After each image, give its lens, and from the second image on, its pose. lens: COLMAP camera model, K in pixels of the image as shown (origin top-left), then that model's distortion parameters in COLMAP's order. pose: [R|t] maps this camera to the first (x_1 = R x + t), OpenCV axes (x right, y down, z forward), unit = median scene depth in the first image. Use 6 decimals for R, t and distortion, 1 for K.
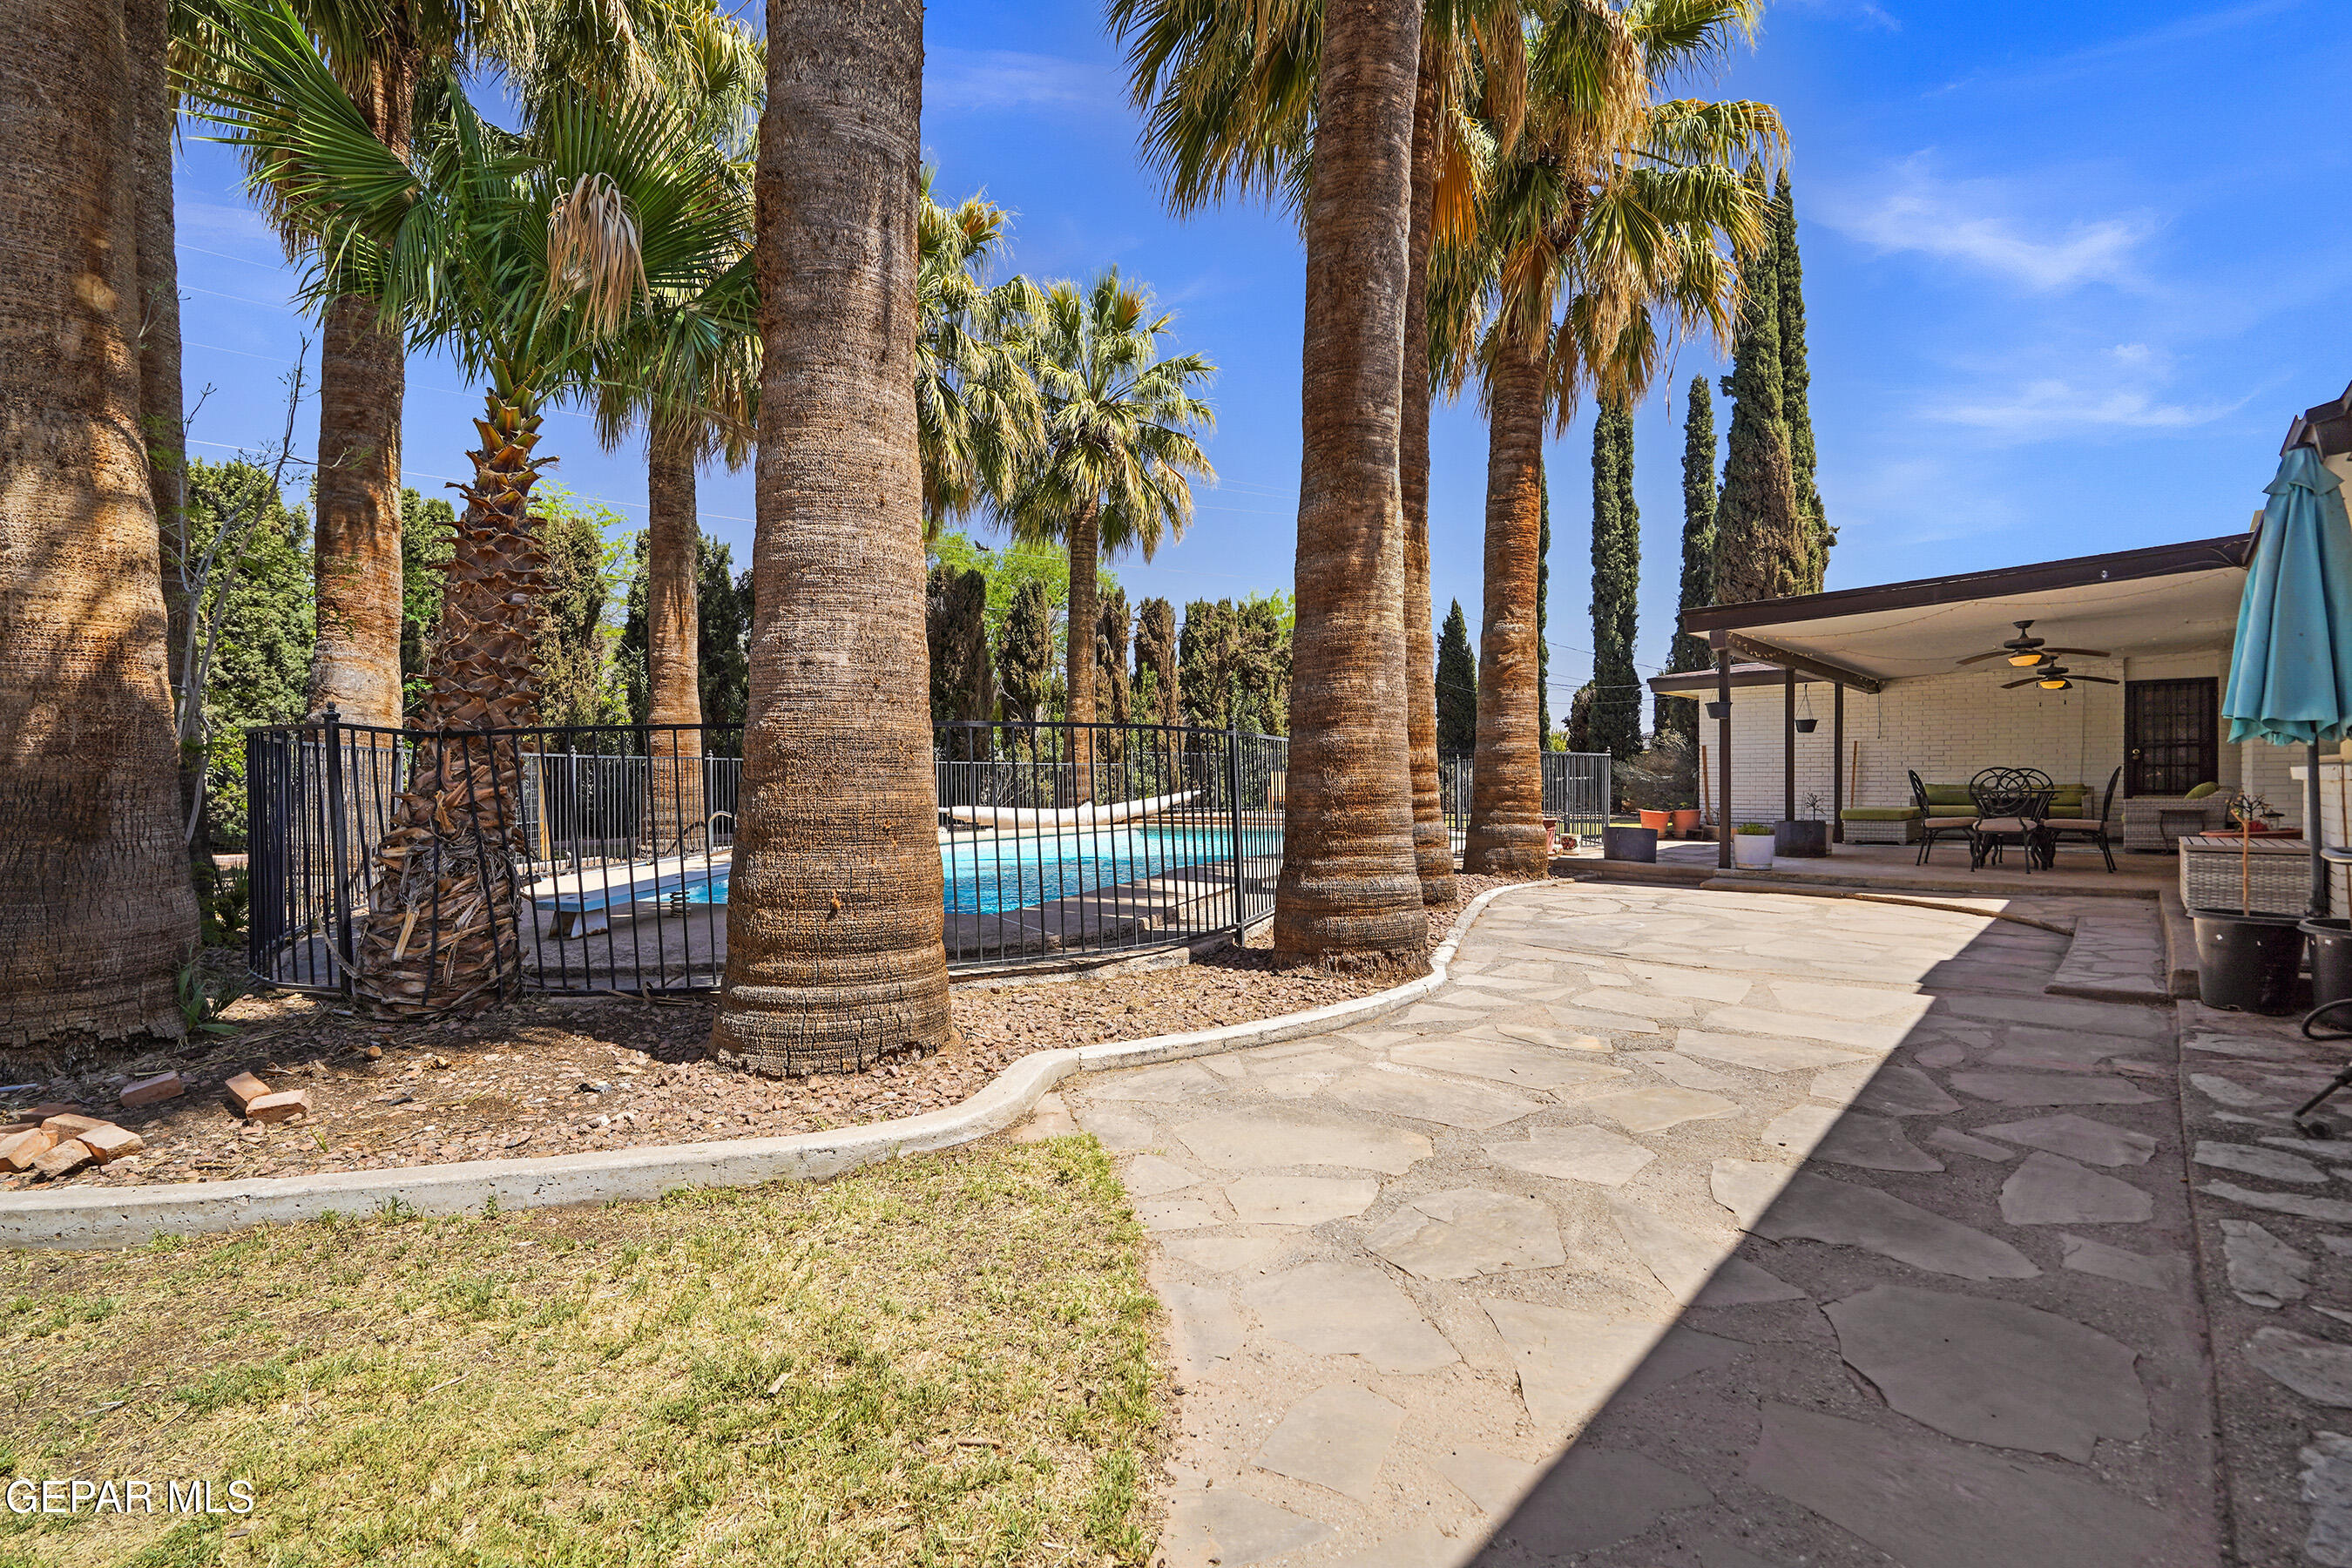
lens RADIAL K [[1071.5, 0, 1167.3], [0, 1071.5, 786.9], [0, 0, 1]] dist [-0.005507, 0.004884]
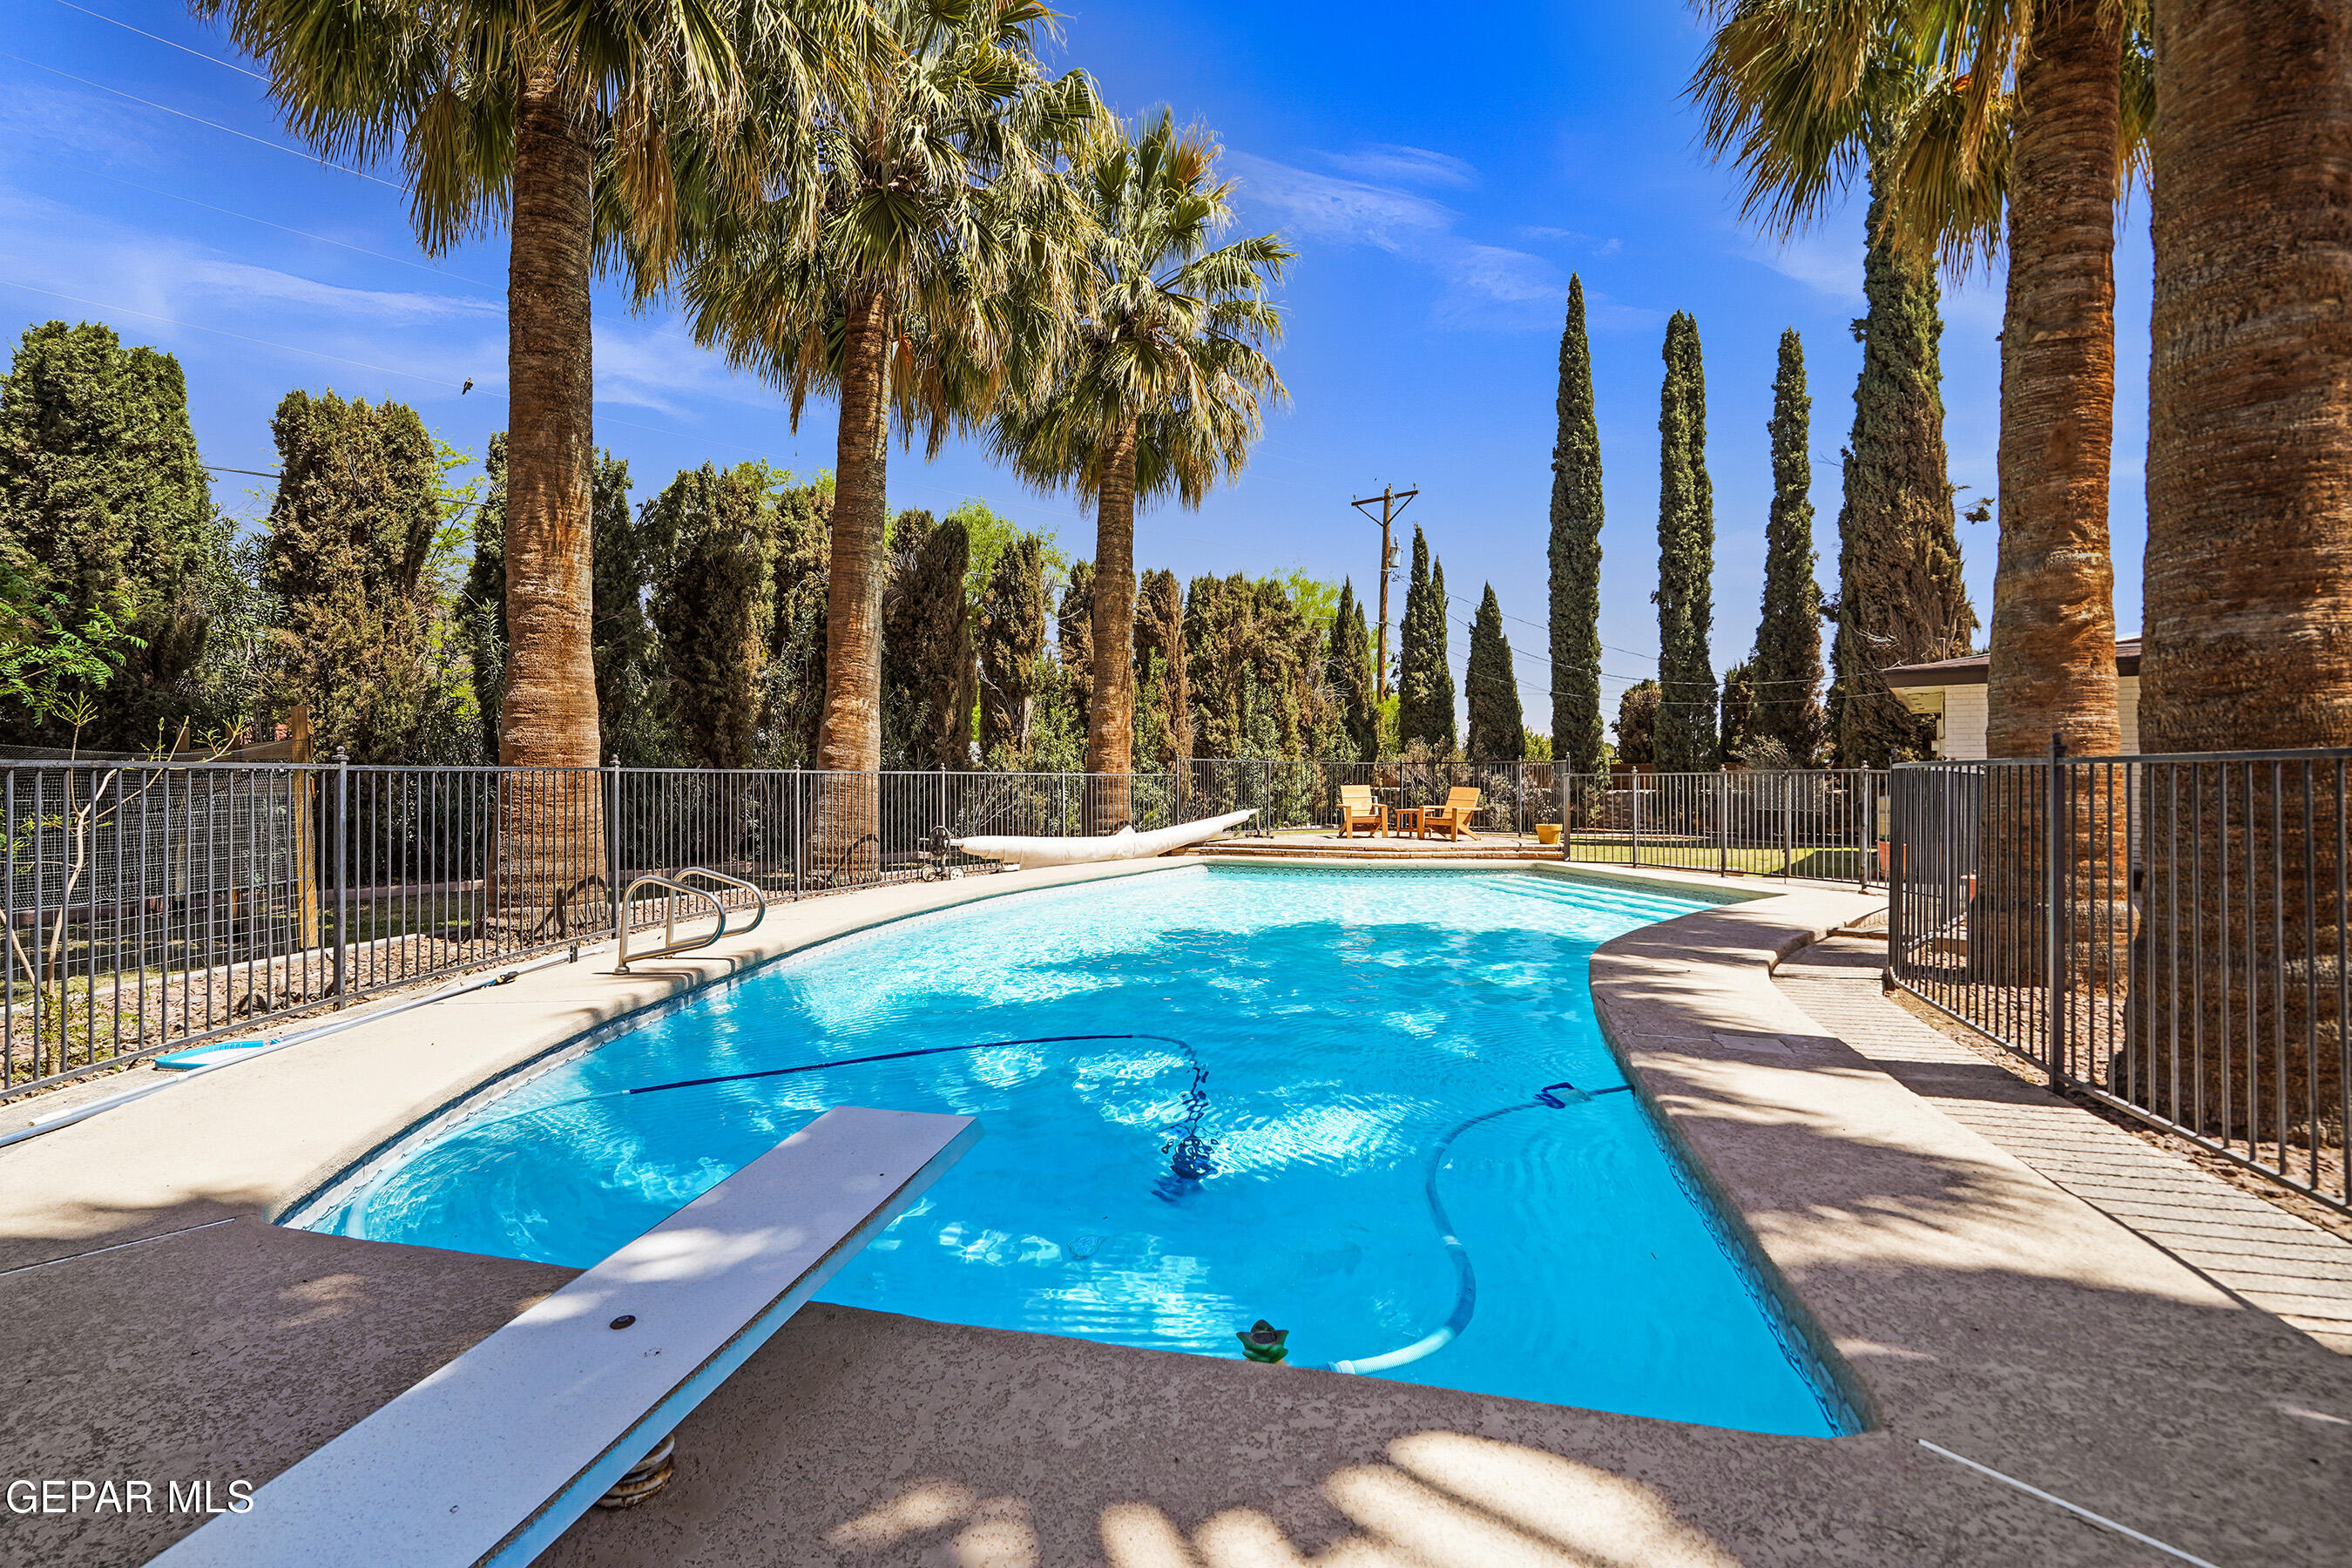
lens RADIAL K [[1071.5, 0, 1167.3], [0, 1071.5, 786.9], [0, 0, 1]] dist [-0.005507, 0.004884]
pose [[0.994772, 0.005677, 0.101964, -0.108729], [-0.005528, 0.999983, -0.001741, -0.010295], [-0.101972, 0.001168, 0.994787, 0.225960]]
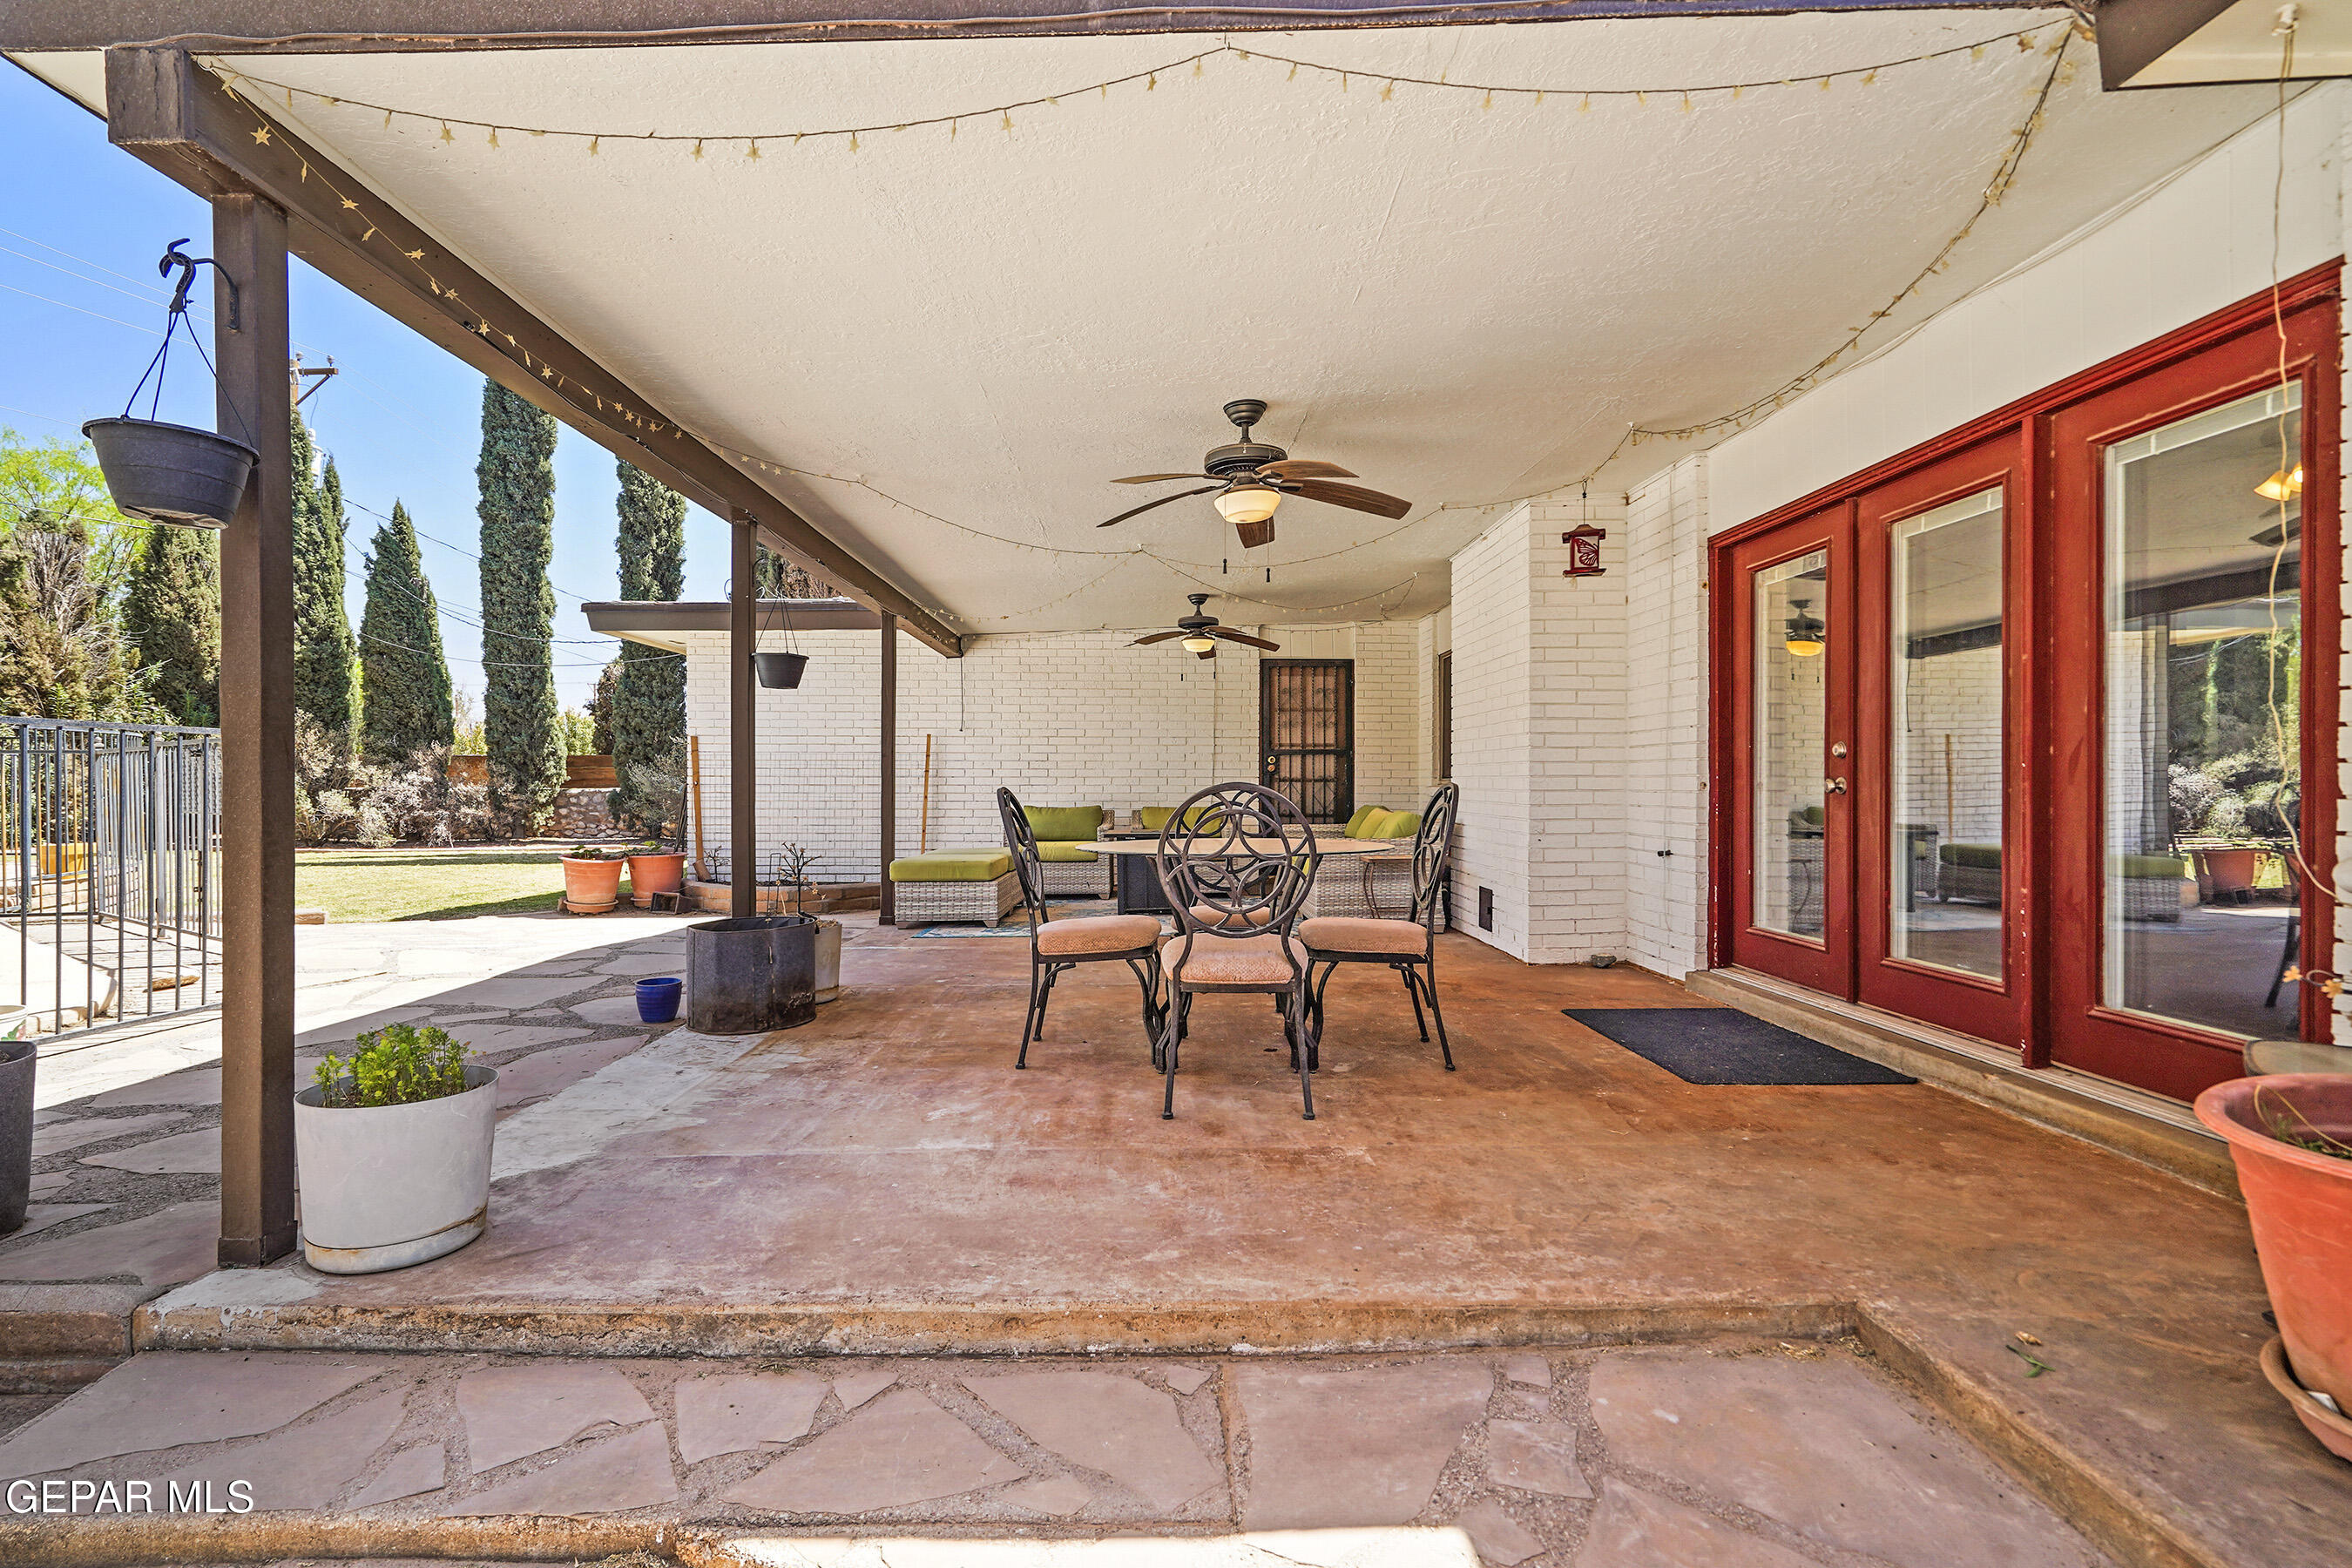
lens RADIAL K [[1079.6, 0, 1179.9], [0, 1079.6, 807.4], [0, 0, 1]] dist [0.000823, 0.000292]
pose [[0.719559, -0.008744, 0.694376, 0.219230], [0.000556, 0.999928, 0.012016, -0.006048], [-0.694431, -0.008261, 0.719512, 0.315096]]
